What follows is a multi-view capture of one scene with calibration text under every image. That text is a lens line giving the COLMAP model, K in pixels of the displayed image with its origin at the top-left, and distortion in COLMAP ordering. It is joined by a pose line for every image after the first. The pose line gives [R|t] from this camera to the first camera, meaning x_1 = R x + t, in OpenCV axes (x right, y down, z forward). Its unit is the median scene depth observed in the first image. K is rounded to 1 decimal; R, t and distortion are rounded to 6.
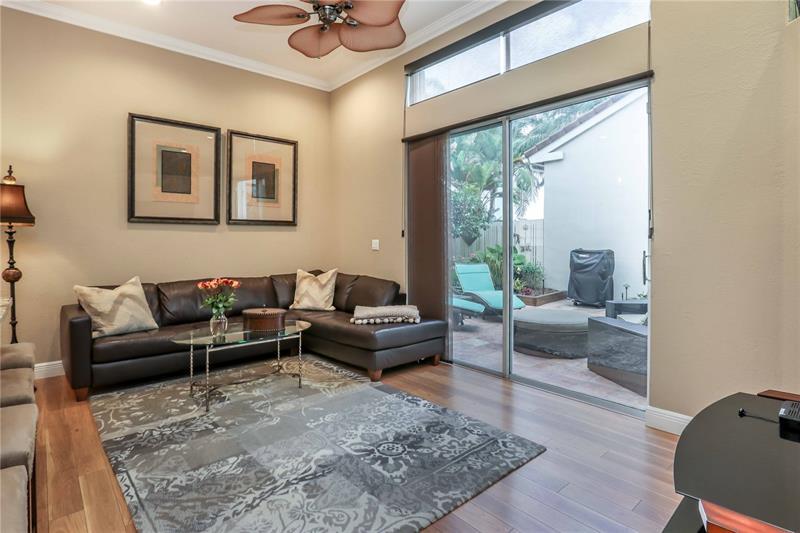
lens RADIAL K [[404.9, 0, 383.1], [0, 404.9, 245.5], [0, 0, 1]] dist [-0.000793, 0.000079]
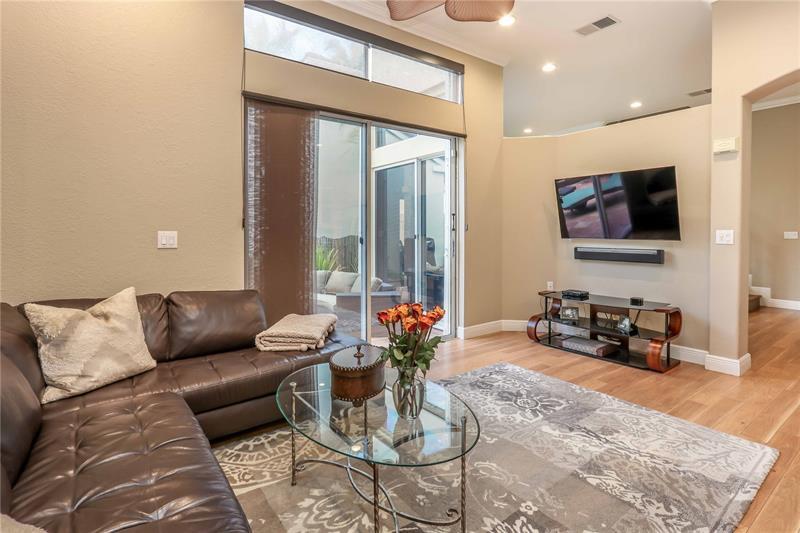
lens RADIAL K [[404.9, 0, 383.1], [0, 404.9, 245.5], [0, 0, 1]] dist [-0.000793, 0.000079]
pose [[0.079204, -0.027782, 0.996471, -1.285753], [0.006187, 0.999606, 0.027378, -0.015486], [-0.996839, 0.003997, 0.079345, 1.391388]]
